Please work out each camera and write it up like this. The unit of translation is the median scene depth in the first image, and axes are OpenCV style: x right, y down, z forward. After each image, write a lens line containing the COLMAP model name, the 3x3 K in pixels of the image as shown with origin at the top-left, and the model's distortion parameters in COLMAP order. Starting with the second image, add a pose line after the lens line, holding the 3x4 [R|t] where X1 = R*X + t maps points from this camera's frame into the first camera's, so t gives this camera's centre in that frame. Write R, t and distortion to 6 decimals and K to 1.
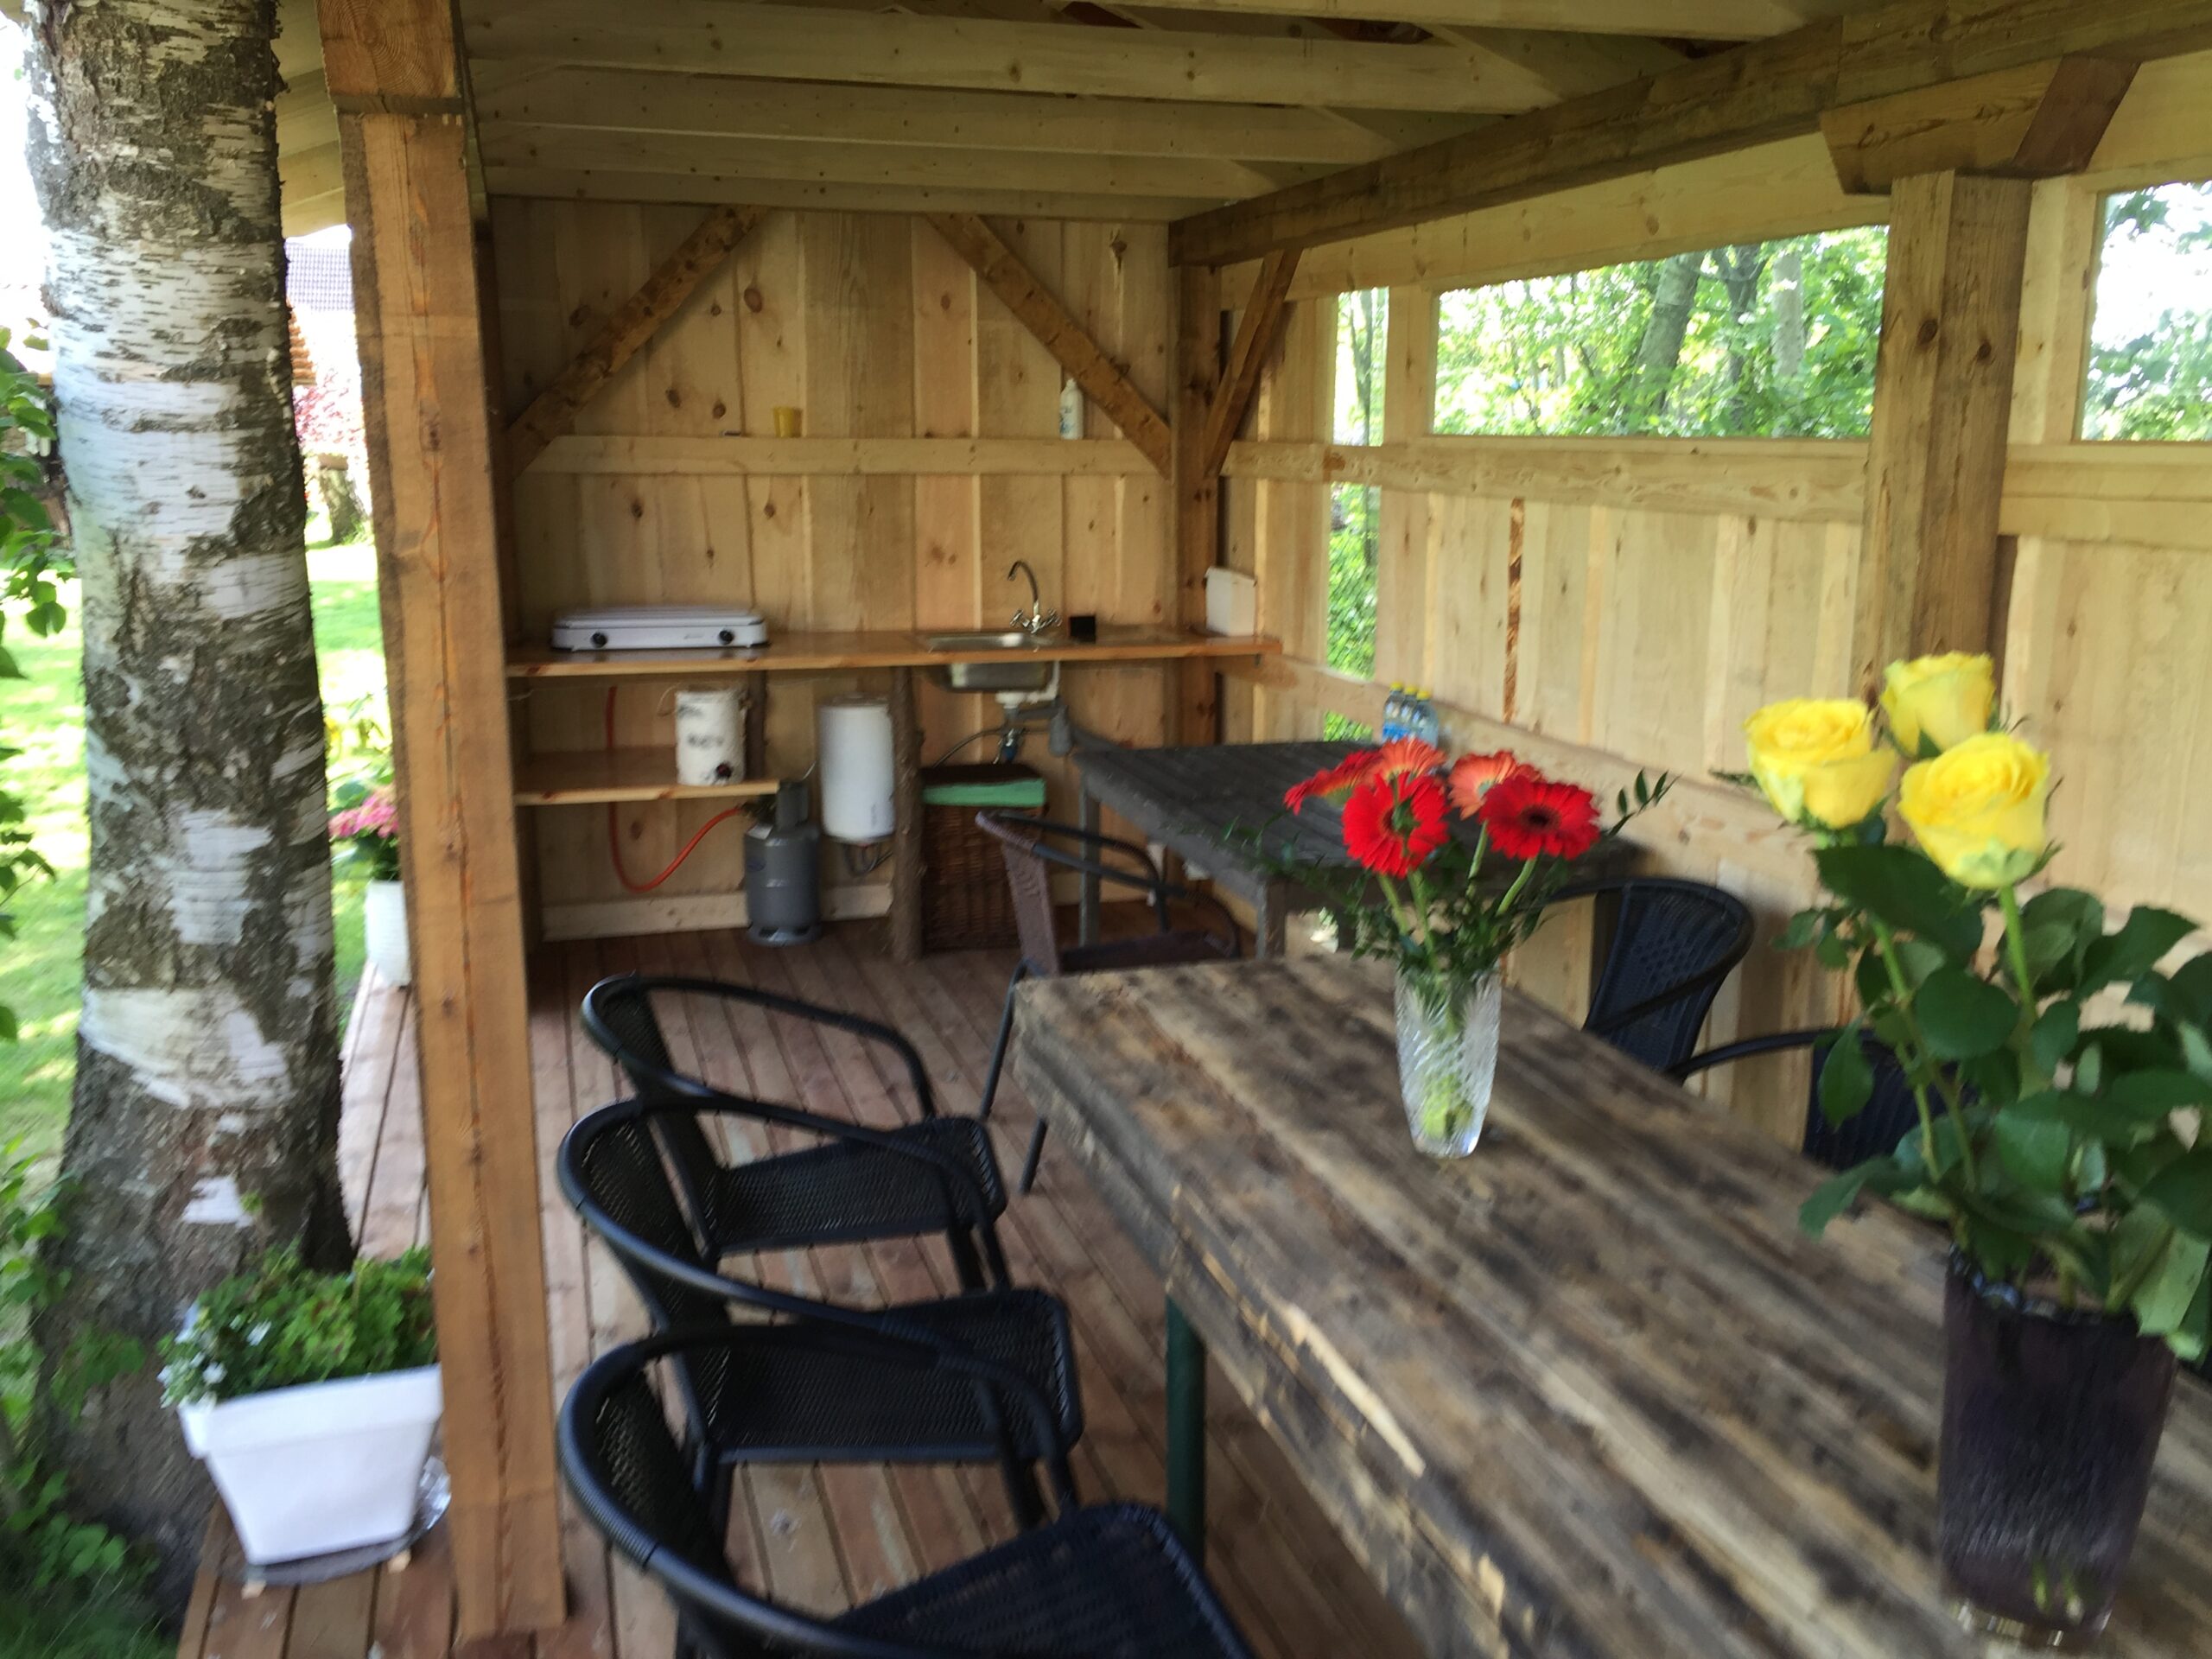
lens RADIAL K [[1876.9, 0, 1123.2], [0, 1876.9, 828.1], [0, 0, 1]] dist [0.045384, -0.006517]
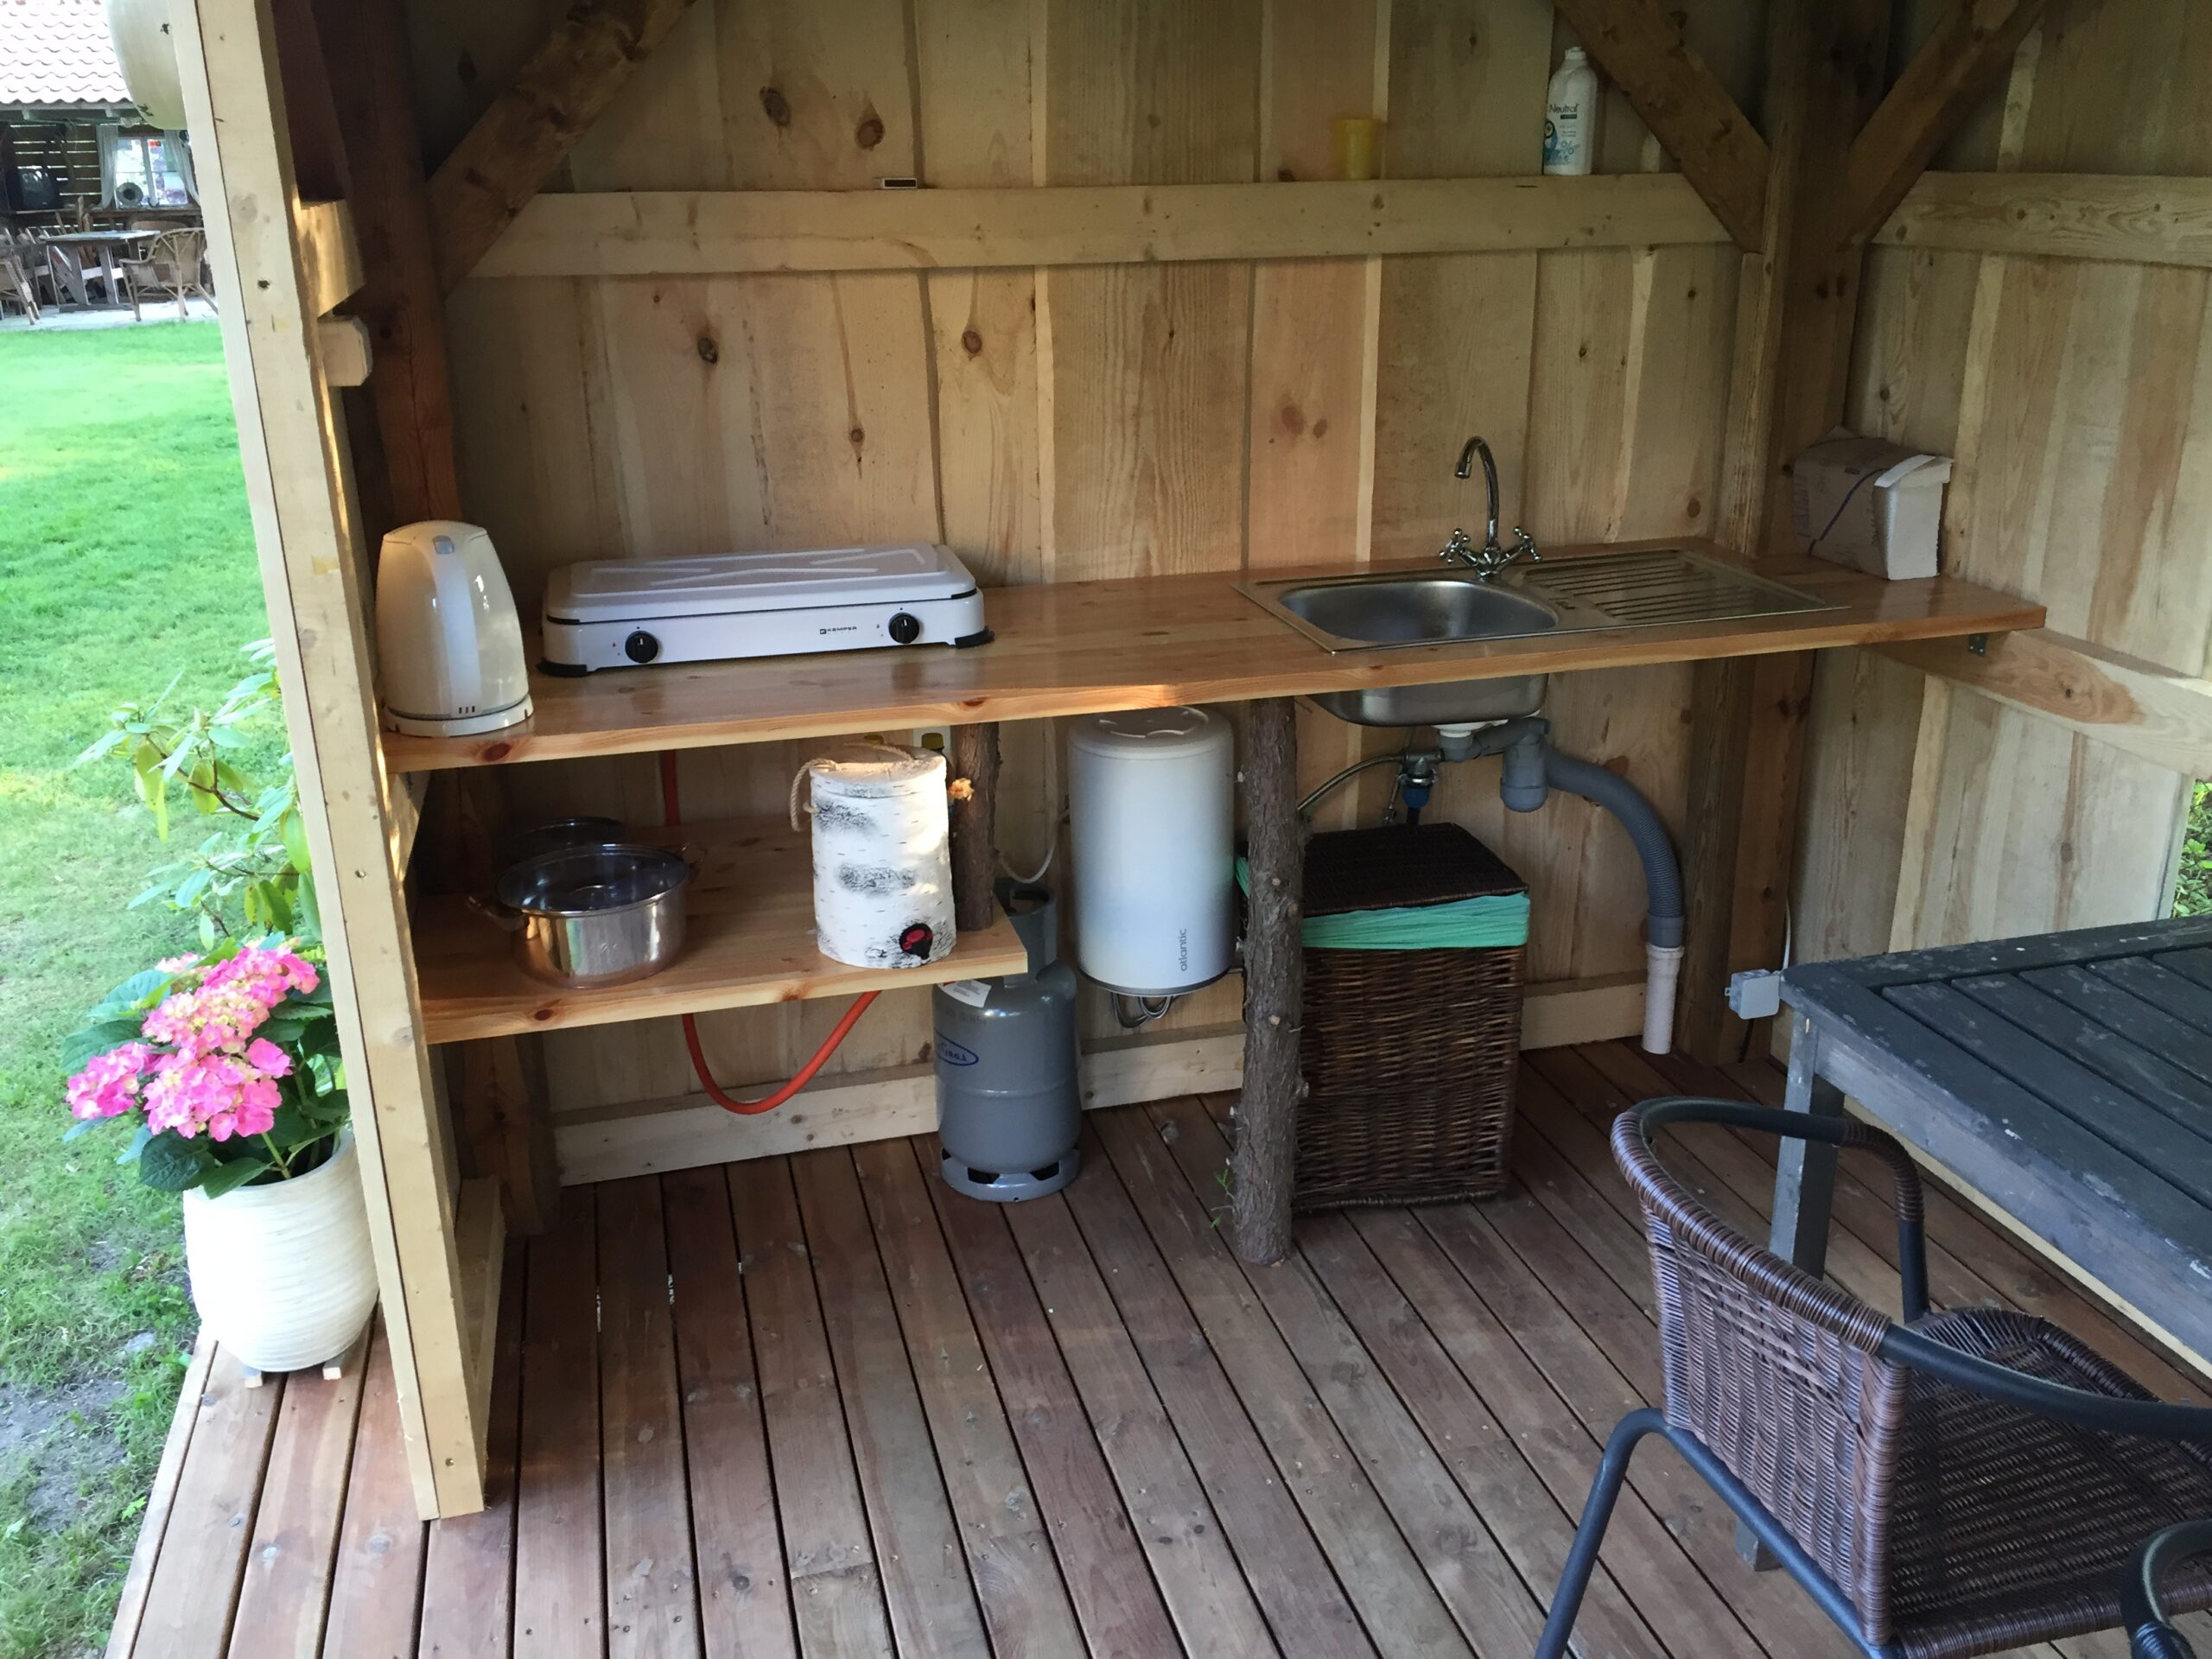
lens RADIAL K [[1876.9, 0, 1089.1], [0, 1876.9, 832.4], [0, 0, 1]] dist [0.045384, -0.006517]
pose [[0.998694, -0.003671, -0.050964, -0.132505], [0.010269, 0.991487, 0.129803, -0.105319], [0.050054, -0.130156, 0.990229, 0.495876]]
